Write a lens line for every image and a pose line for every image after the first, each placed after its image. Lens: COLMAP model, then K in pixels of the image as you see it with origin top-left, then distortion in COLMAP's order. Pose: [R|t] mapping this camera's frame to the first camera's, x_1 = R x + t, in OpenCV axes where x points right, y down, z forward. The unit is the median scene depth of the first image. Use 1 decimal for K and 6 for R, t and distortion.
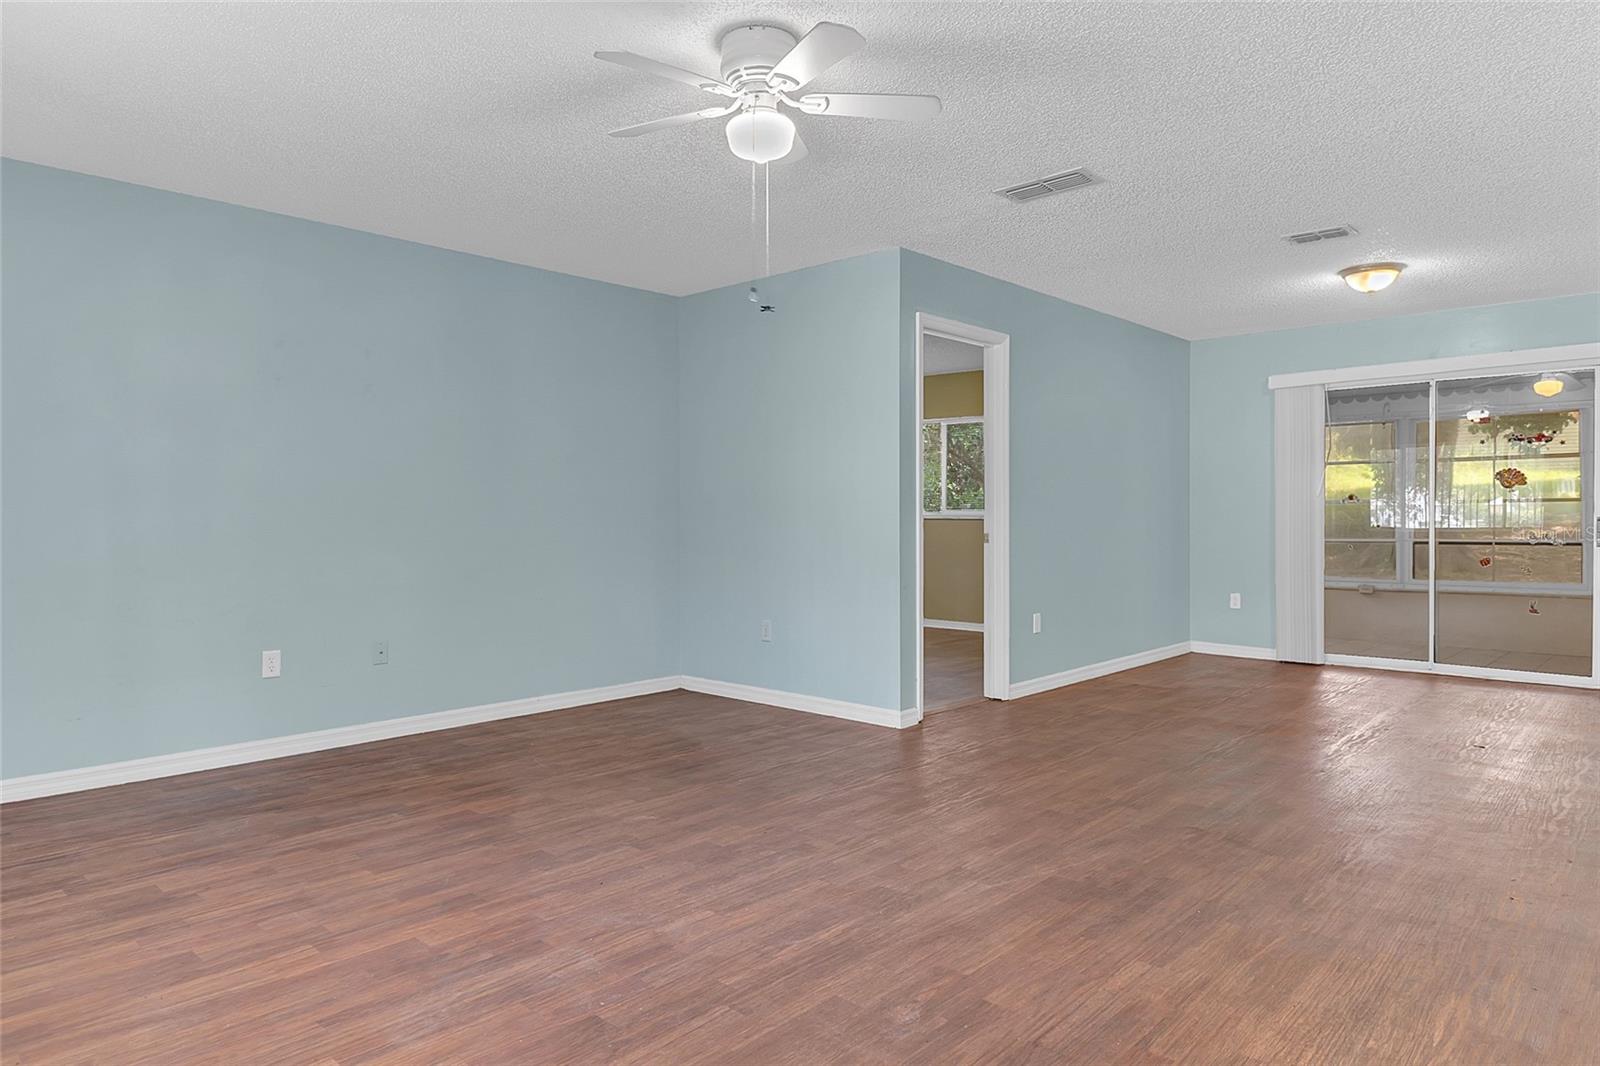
lens RADIAL K [[974.2, 0, 792.1], [0, 974.2, 521.7], [0, 0, 1]] dist [0.022659, -0.029541]
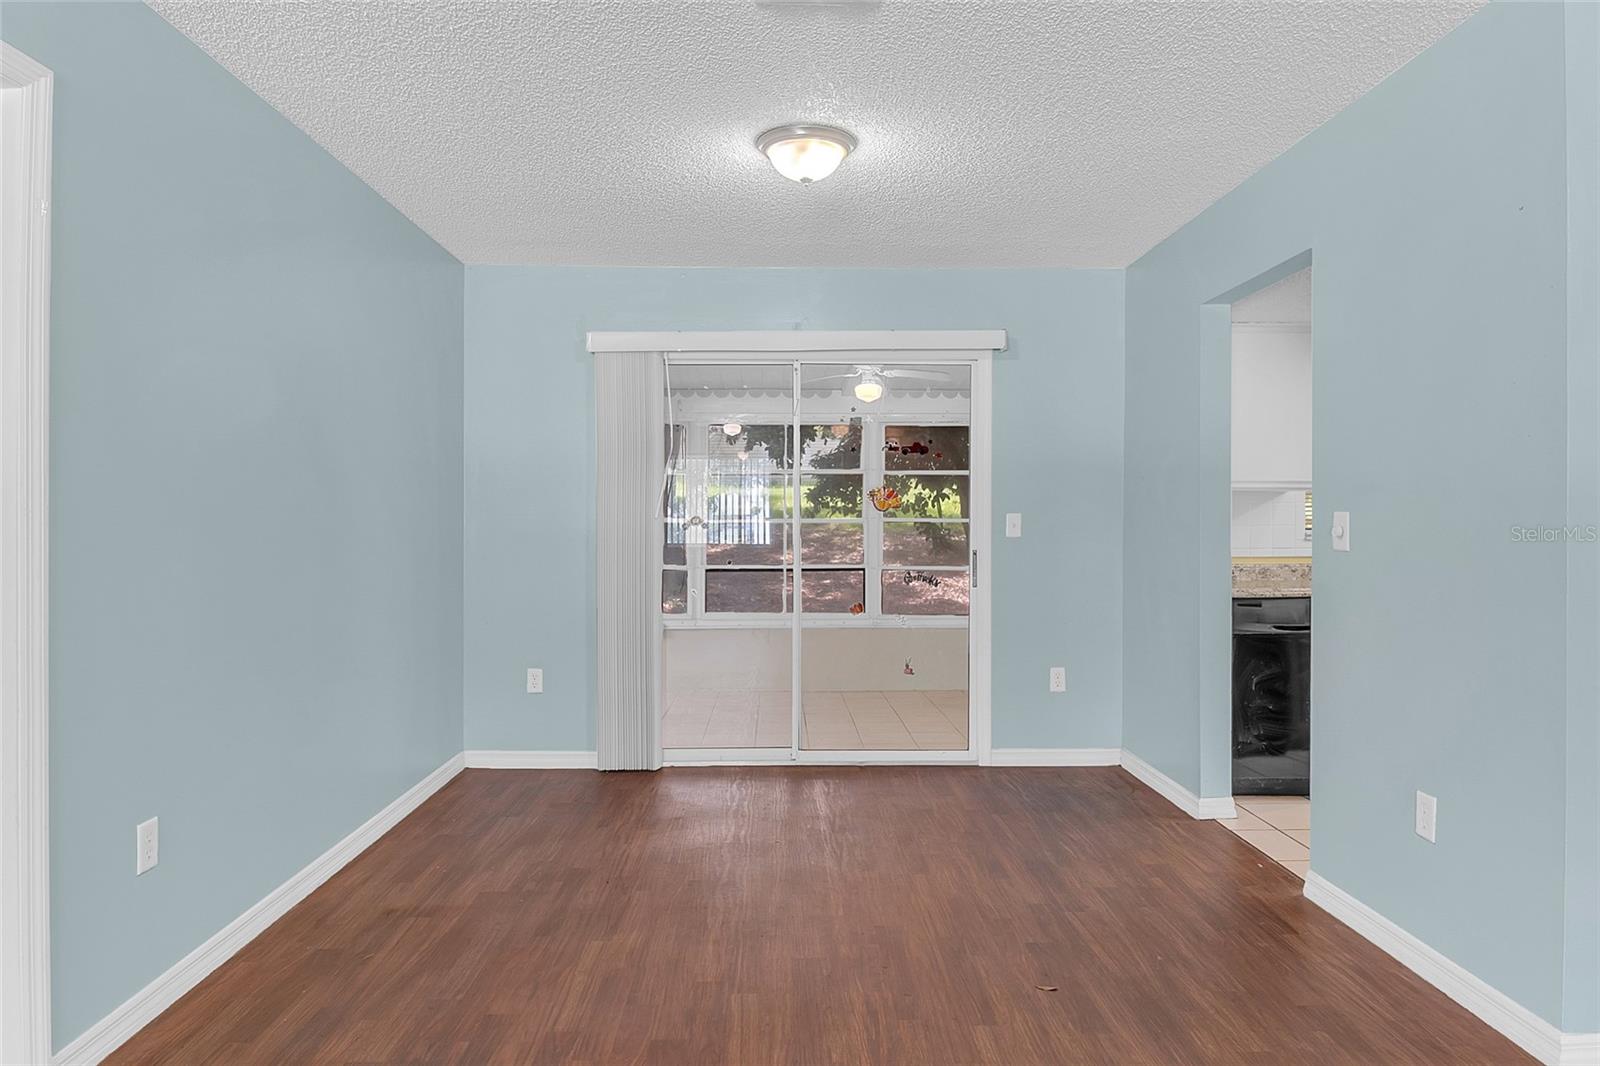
lens RADIAL K [[974.2, 0, 792.1], [0, 974.2, 521.7], [0, 0, 1]] dist [0.022659, -0.029541]
pose [[0.715802, 0.001423, 0.698301, 0.287252], [0.002540, 0.999986, -0.004642, -0.043065], [-0.698298, 0.005096, 0.715789, 0.950792]]
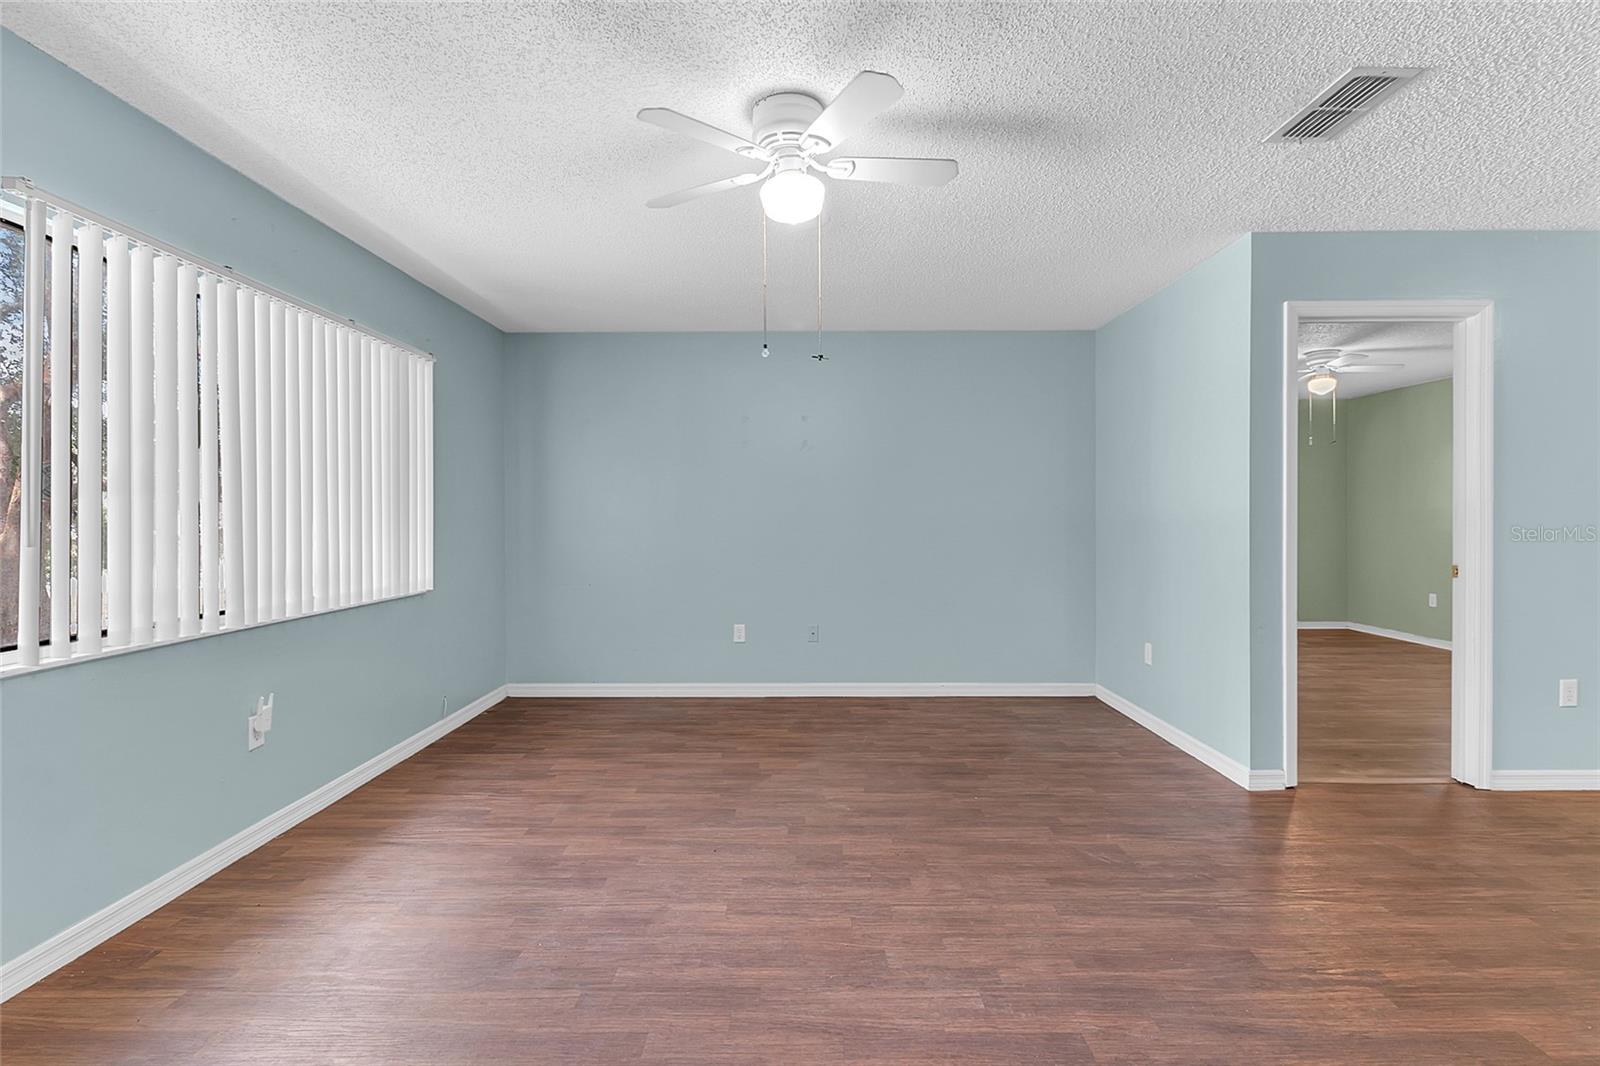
lens RADIAL K [[743.1, 0, 790.6], [0, 743.1, 510.2], [0, 0, 1]] dist [0.015172, -0.010288]
pose [[0.681326, -0.009233, -0.731922, 0.470929], [-0.003918, 0.999860, -0.016260, -0.032498], [0.731969, 0.013946, 0.681195, 0.370324]]
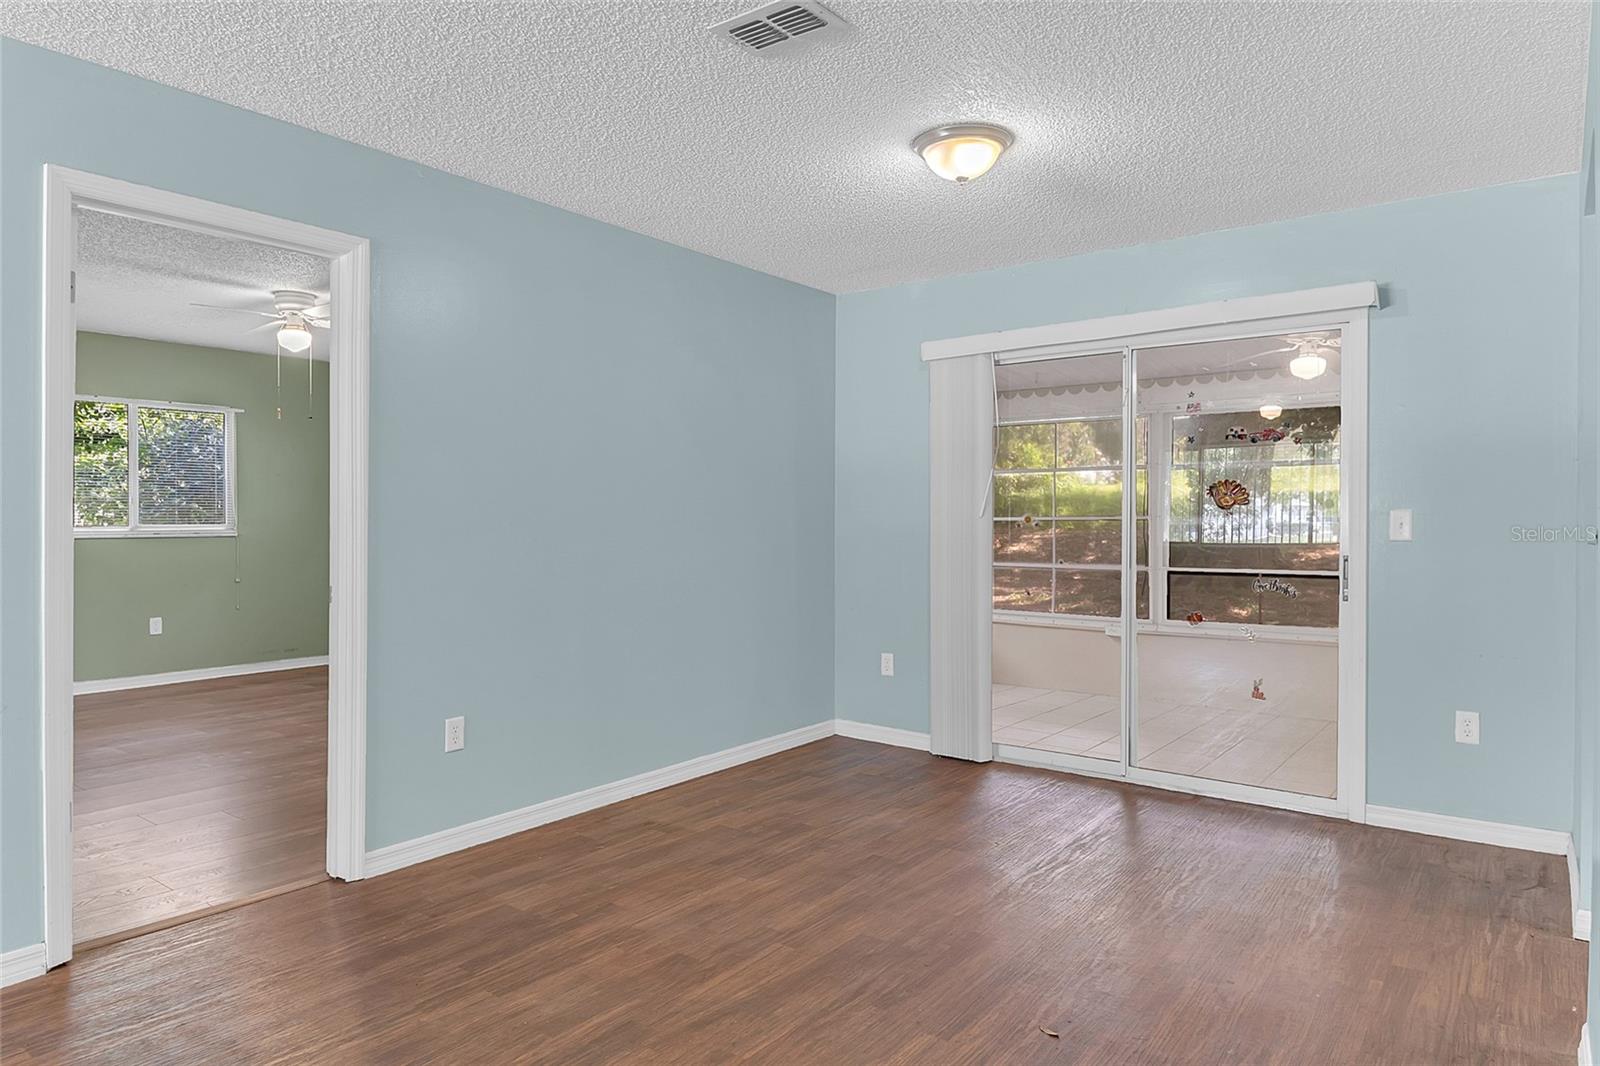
lens RADIAL K [[974.2, 0, 792.1], [0, 974.2, 521.7], [0, 0, 1]] dist [0.022659, -0.029541]
pose [[0.995263, 0.002520, 0.097185, 0.705966], [-0.002148, 0.999990, -0.003926, -0.041328], [-0.097194, 0.003698, 0.995259, 0.689724]]
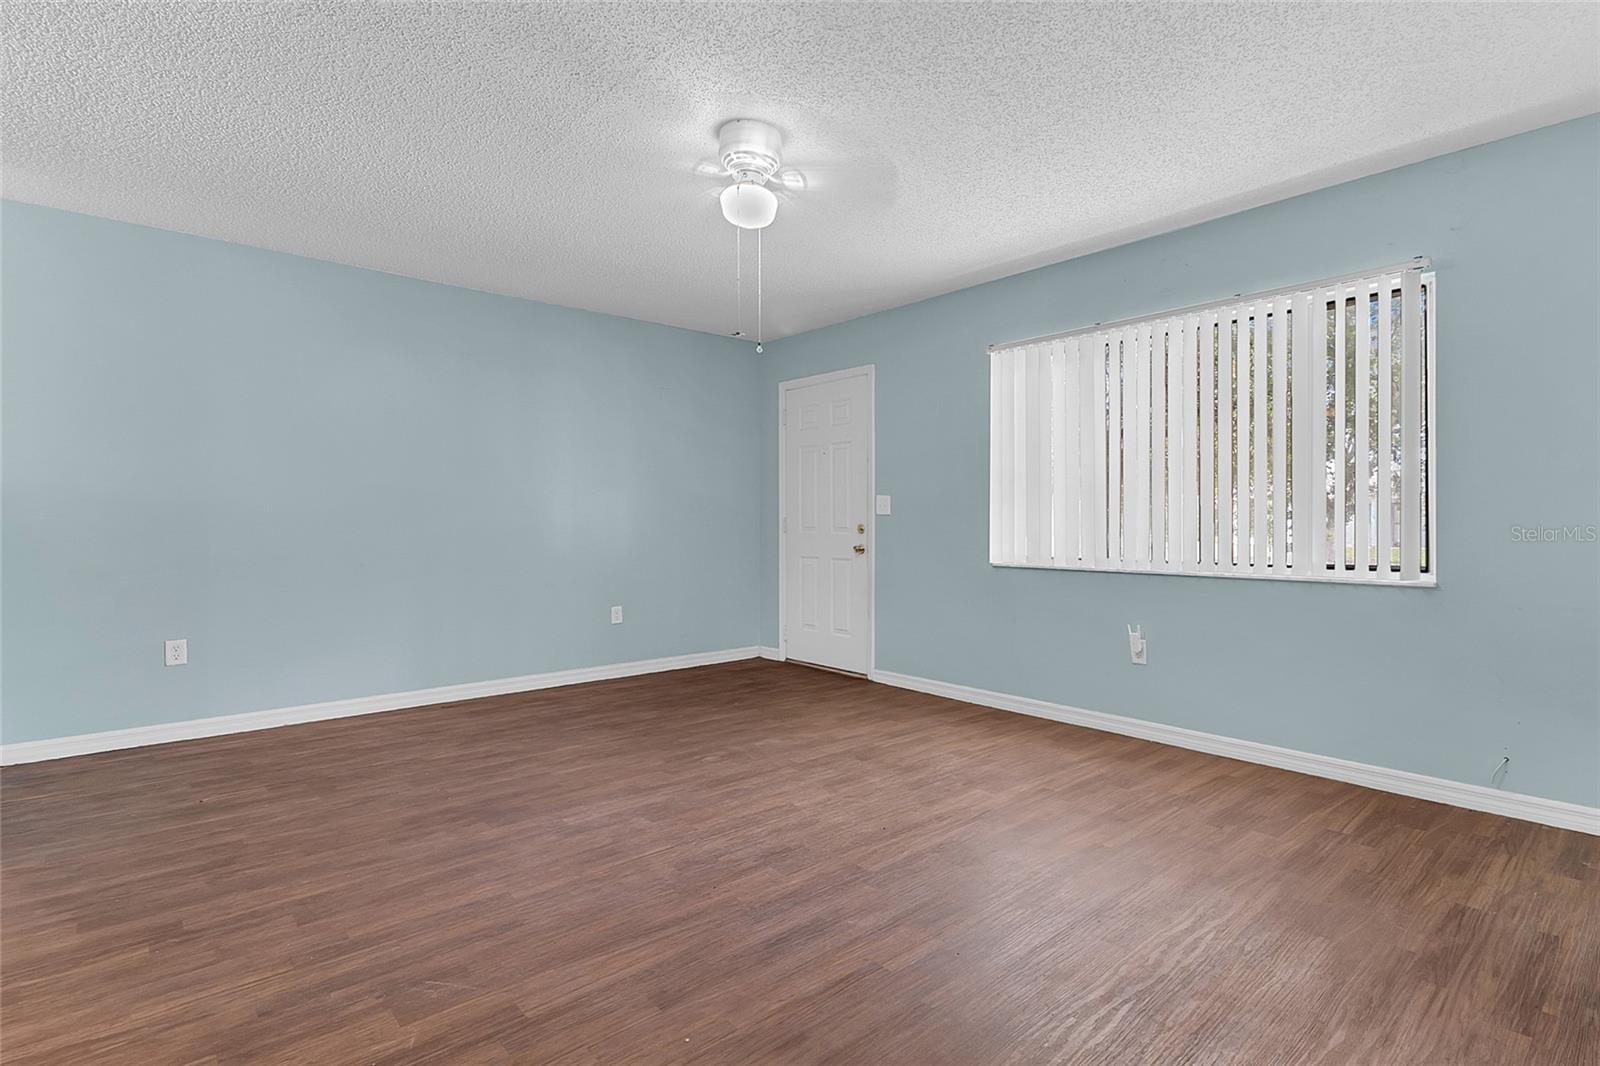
lens RADIAL K [[805.3, 0, 915.6], [0, 805.3, 535.8], [0, 0, 1]] dist [0.001196, -0.000251]
pose [[-0.999936, 0.002863, 0.010913, -0.208443], [0.003140, 0.999671, 0.025464, -0.004069], [-0.010837, 0.025497, -0.999616, 1.671636]]
